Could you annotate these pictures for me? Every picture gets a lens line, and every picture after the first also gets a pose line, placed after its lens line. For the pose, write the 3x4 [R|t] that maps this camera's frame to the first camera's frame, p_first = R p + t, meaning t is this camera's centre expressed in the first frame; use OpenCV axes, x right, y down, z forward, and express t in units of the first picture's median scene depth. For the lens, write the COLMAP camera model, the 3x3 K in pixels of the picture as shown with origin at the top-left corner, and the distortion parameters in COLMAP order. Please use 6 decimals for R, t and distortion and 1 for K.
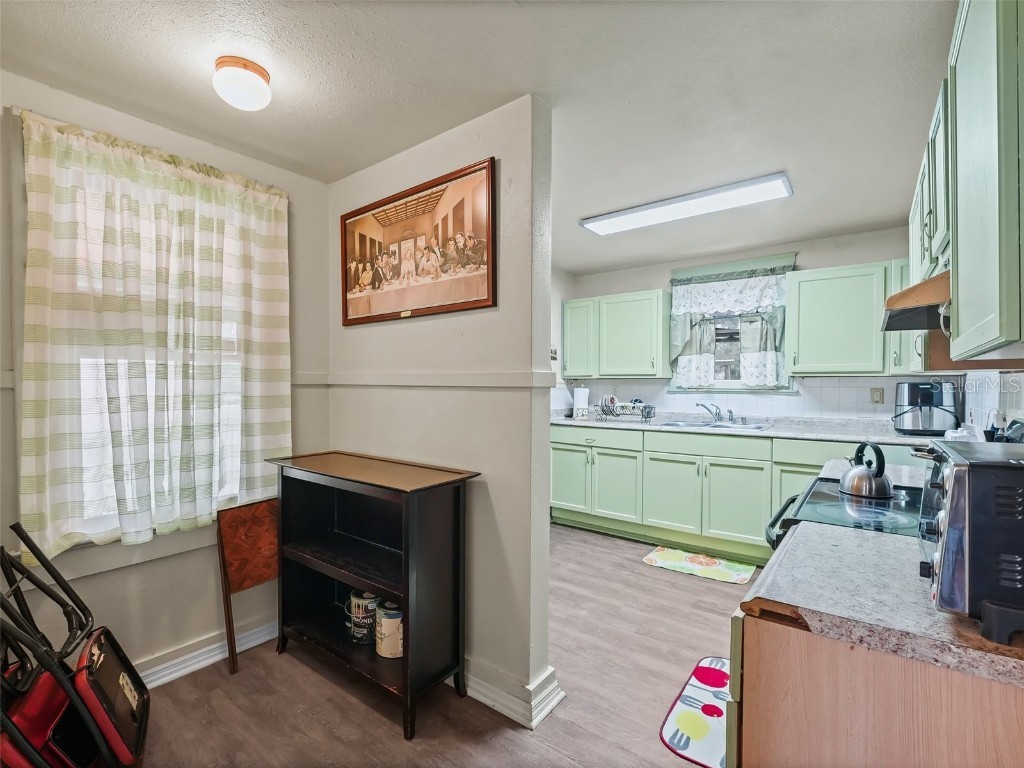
lens RADIAL K [[471.7, 0, 527.6], [0, 471.7, 390.9], [0, 0, 1]] dist [-0.018446, -0.000025]
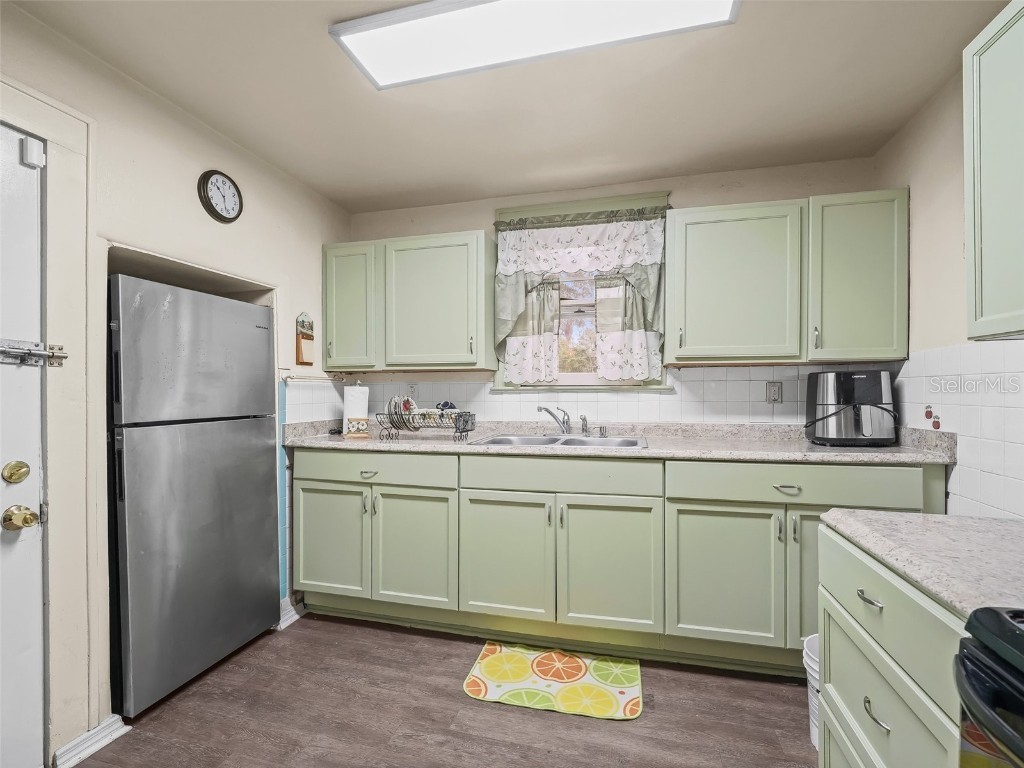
lens RADIAL K [[471.7, 0, 527.6], [0, 471.7, 390.9], [0, 0, 1]] dist [-0.018446, -0.000025]
pose [[0.915437, -0.005428, 0.402424, 0.082580], [0.010523, 0.999890, -0.010453, 0.010600], [-0.402323, 0.013804, 0.915394, 0.402245]]
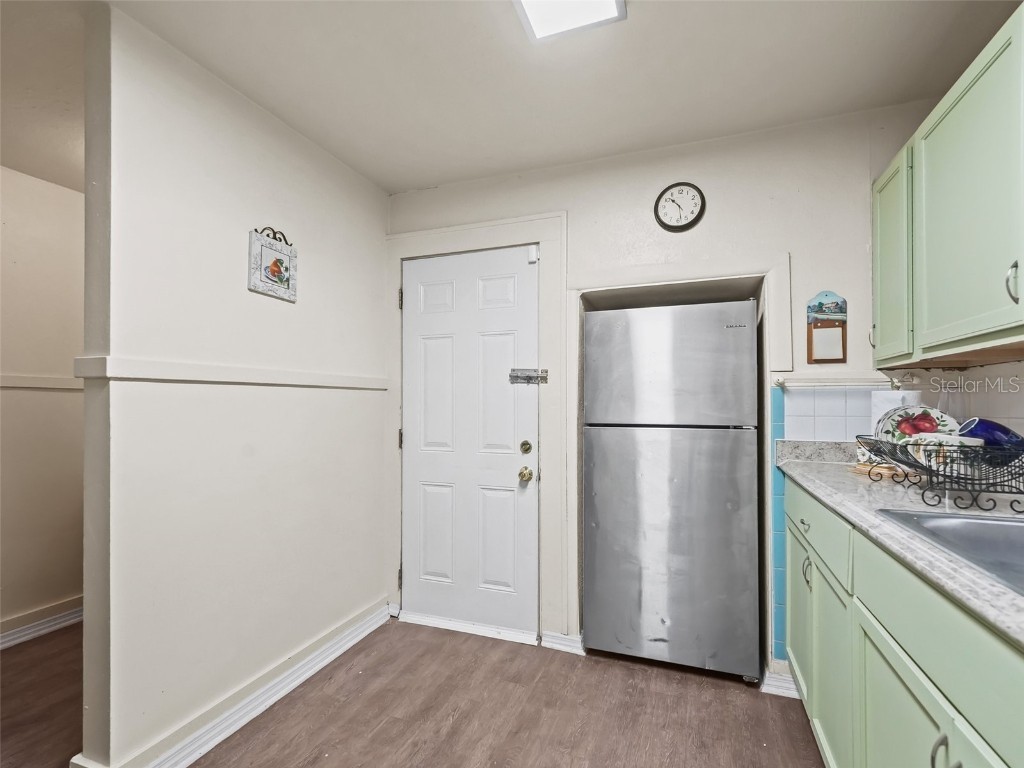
lens RADIAL K [[501.4, 0, 508.3], [0, 501.4, 395.8], [0, 0, 1]] dist [0.001779, 0.000072]
pose [[0.255420, -0.014418, -0.966723, 0.487416], [-0.012140, 0.999762, -0.018118, 0.011097], [0.966754, 0.016364, 0.255184, 0.693055]]
